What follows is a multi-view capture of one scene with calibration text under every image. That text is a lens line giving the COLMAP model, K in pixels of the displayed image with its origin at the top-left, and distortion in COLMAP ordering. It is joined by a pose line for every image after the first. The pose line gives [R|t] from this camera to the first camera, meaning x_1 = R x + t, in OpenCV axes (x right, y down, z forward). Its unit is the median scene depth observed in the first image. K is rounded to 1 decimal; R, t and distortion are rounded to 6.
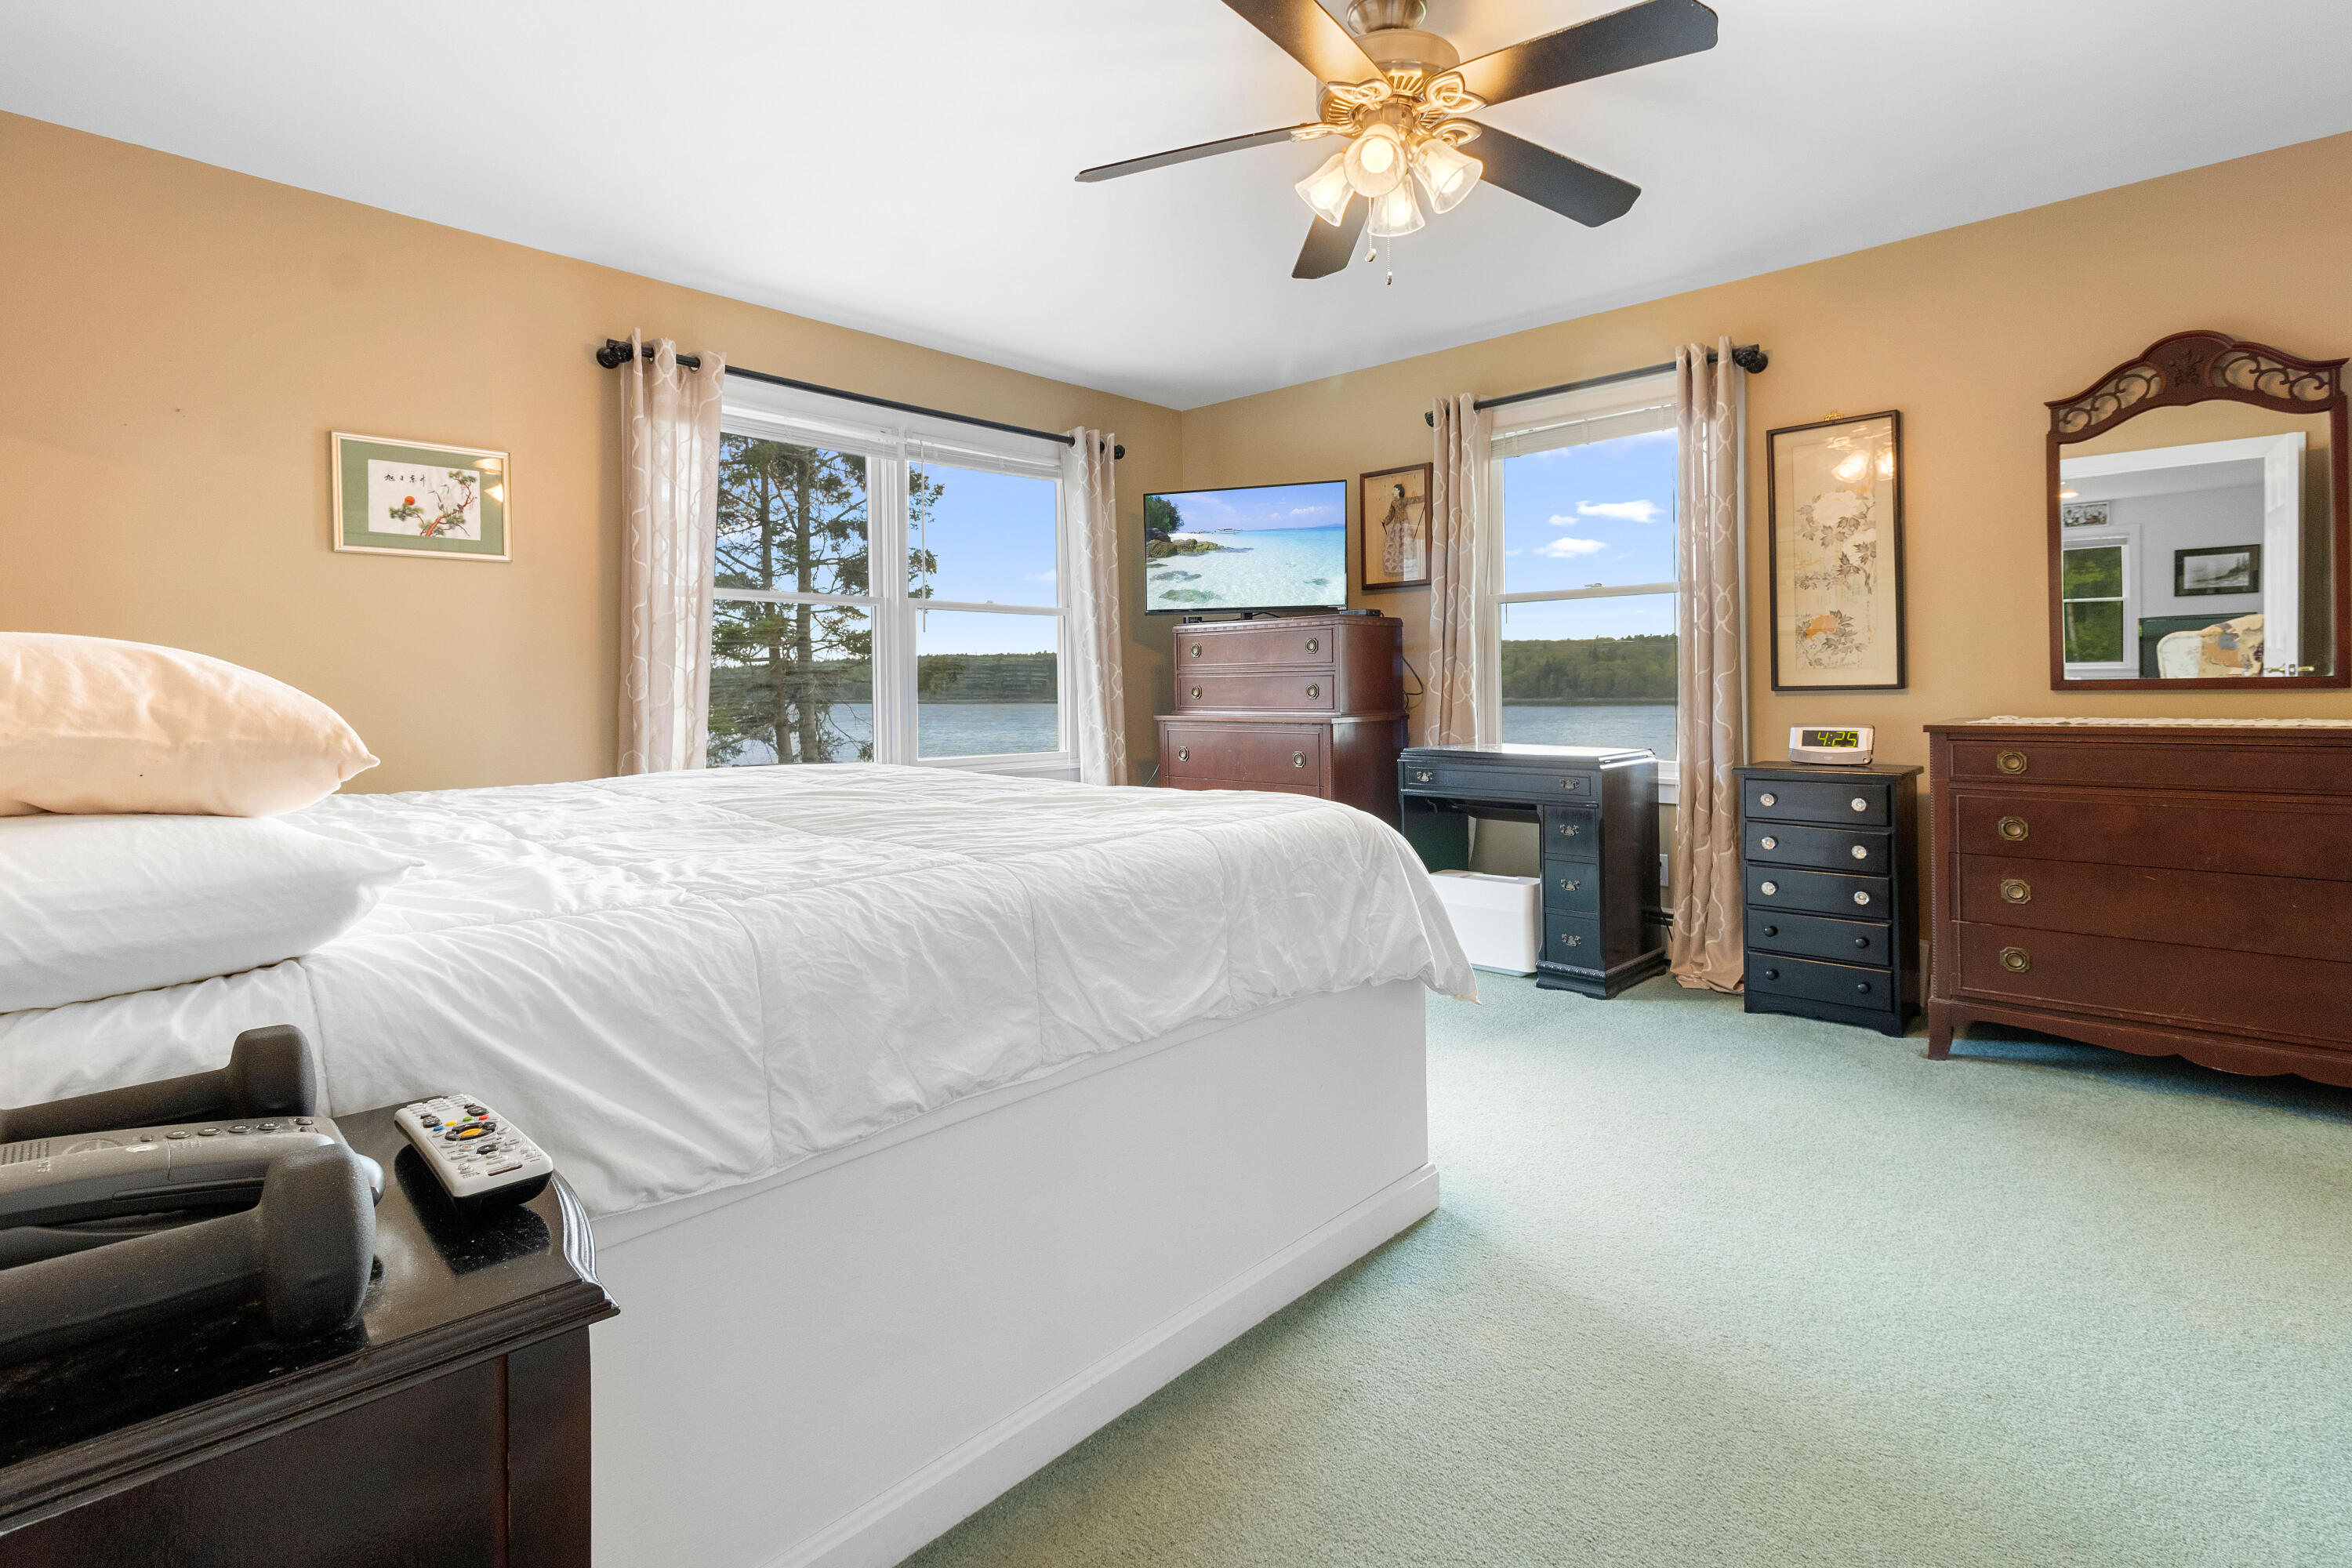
lens RADIAL K [[1118.2, 0, 1180.7], [0, 1118.2, 753.6], [0, 0, 1]] dist [0.000577, -0.000115]
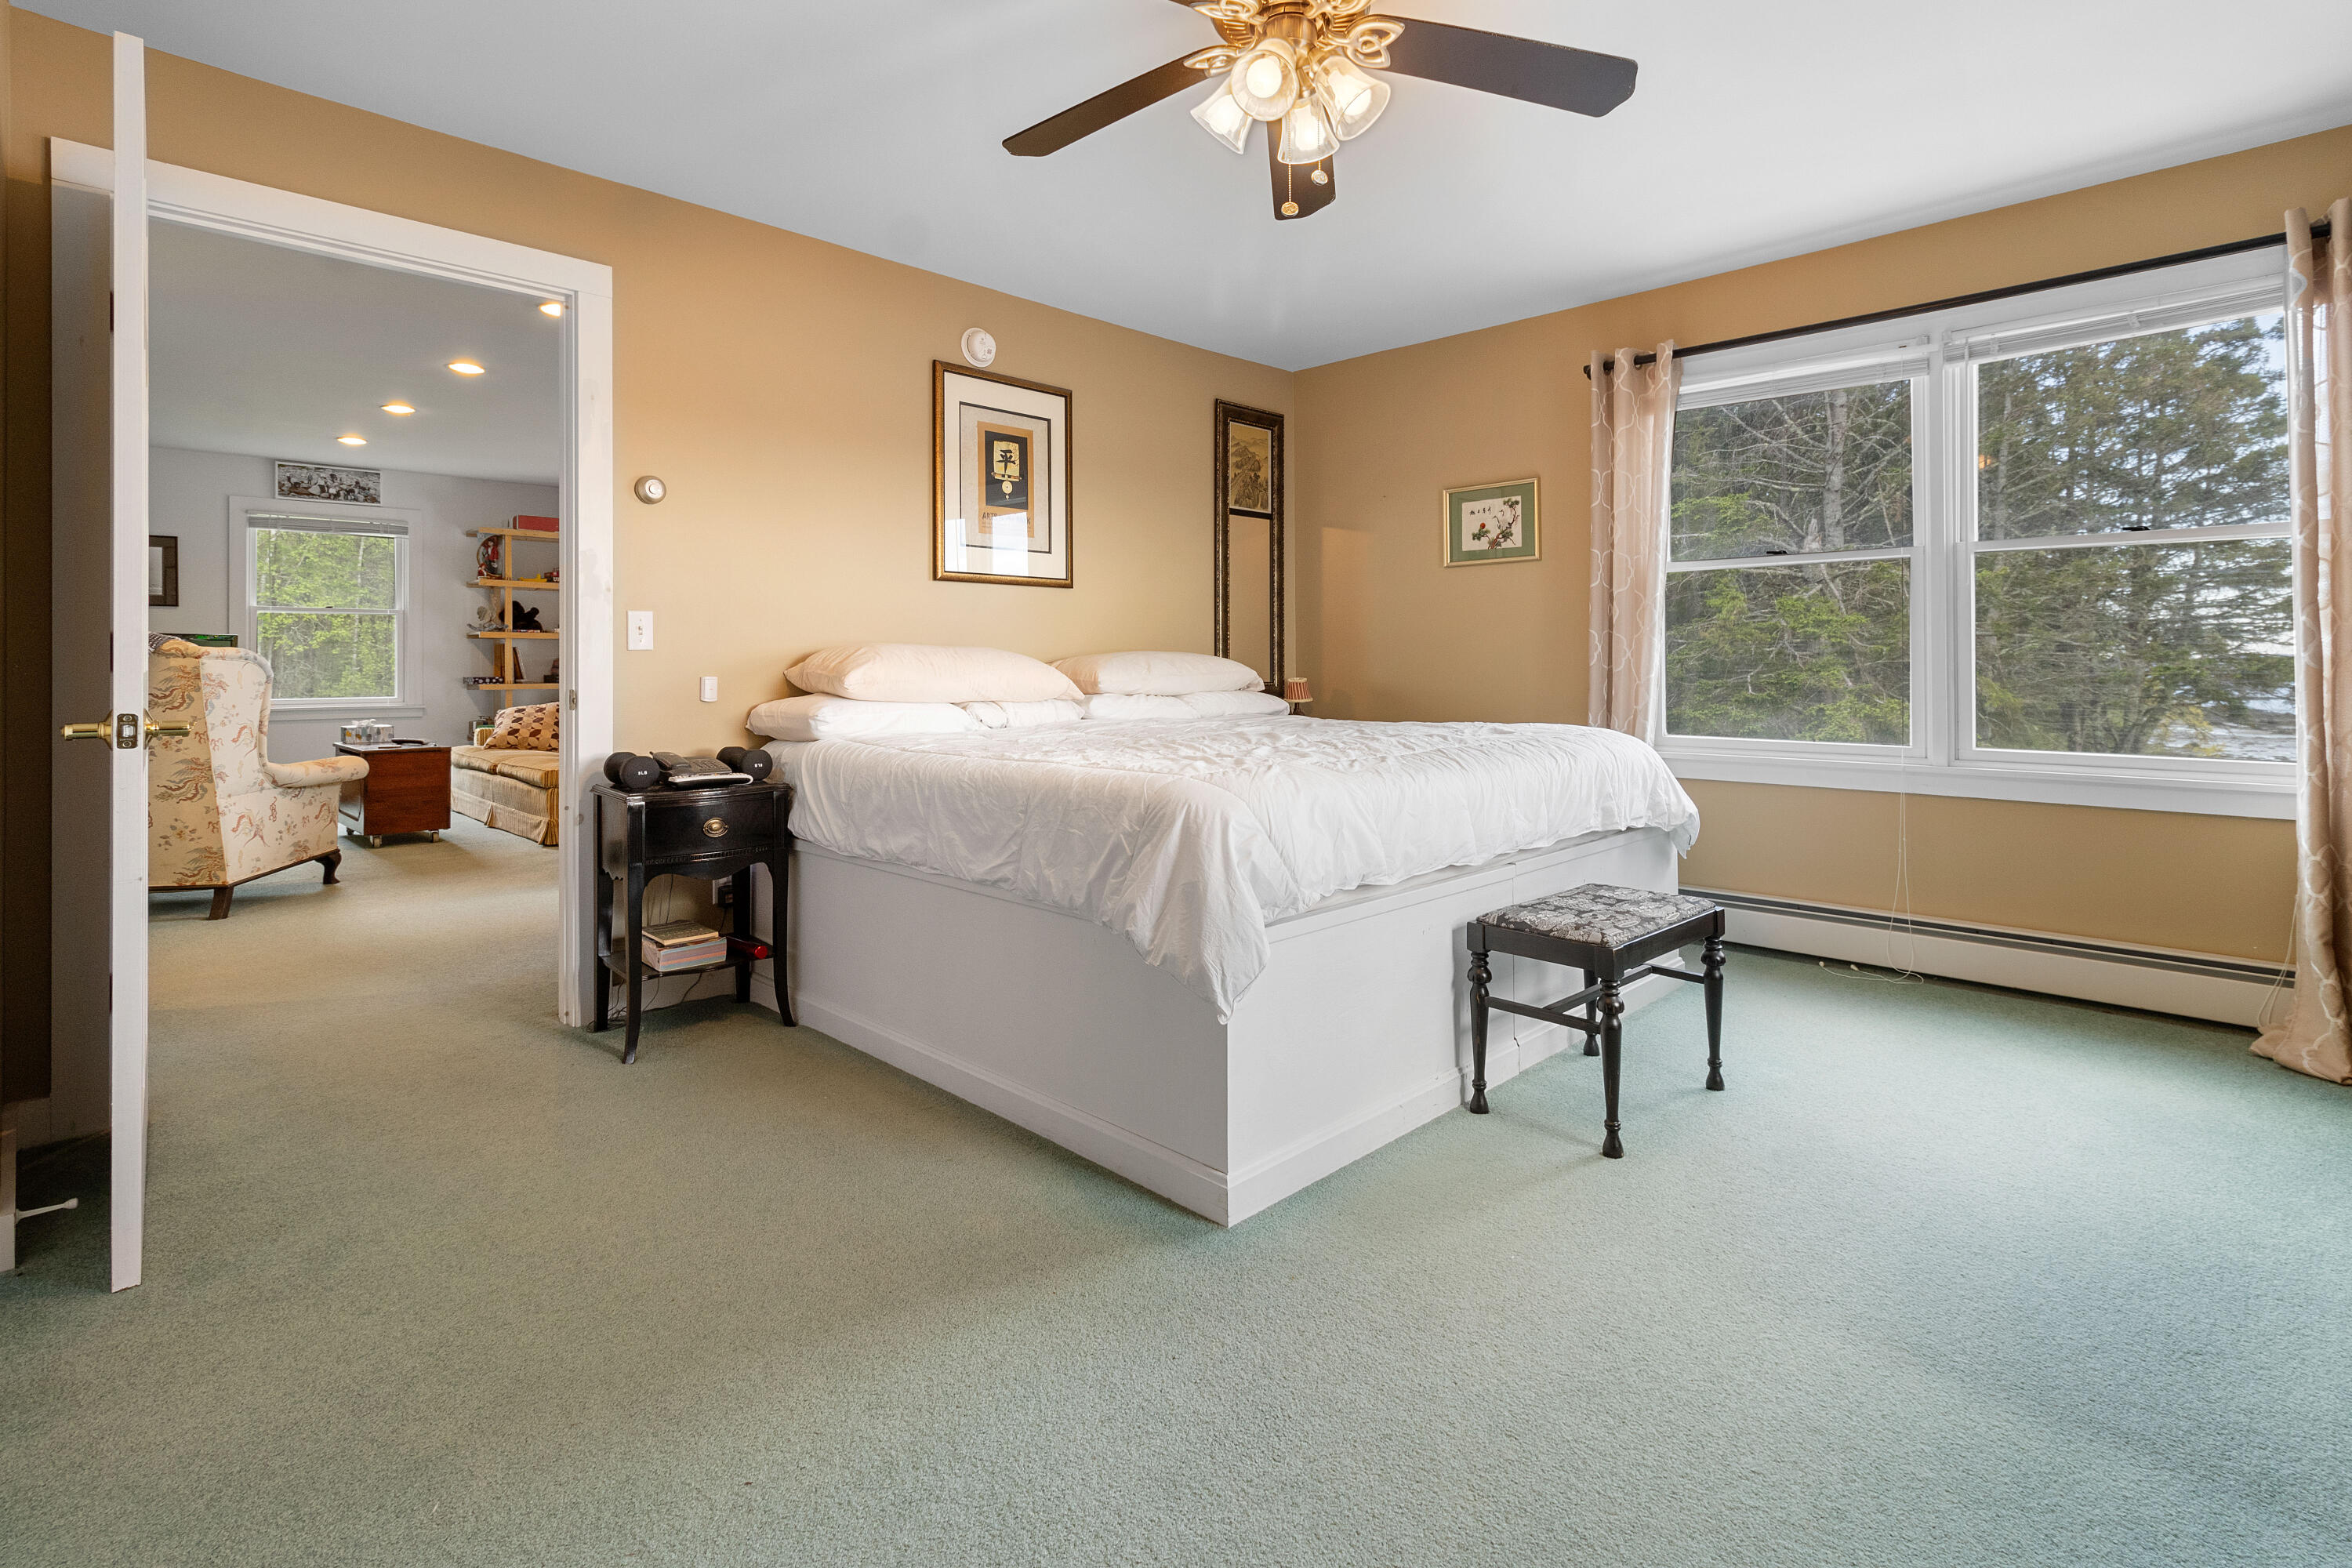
lens RADIAL K [[1118.2, 0, 1180.7], [0, 1118.2, 753.6], [0, 0, 1]] dist [0.000577, -0.000115]
pose [[-0.026488, 0.092980, -0.995316, 0.774388], [-0.059226, 0.993770, 0.094412, -0.048570], [0.997893, 0.061449, -0.020816, 0.662131]]
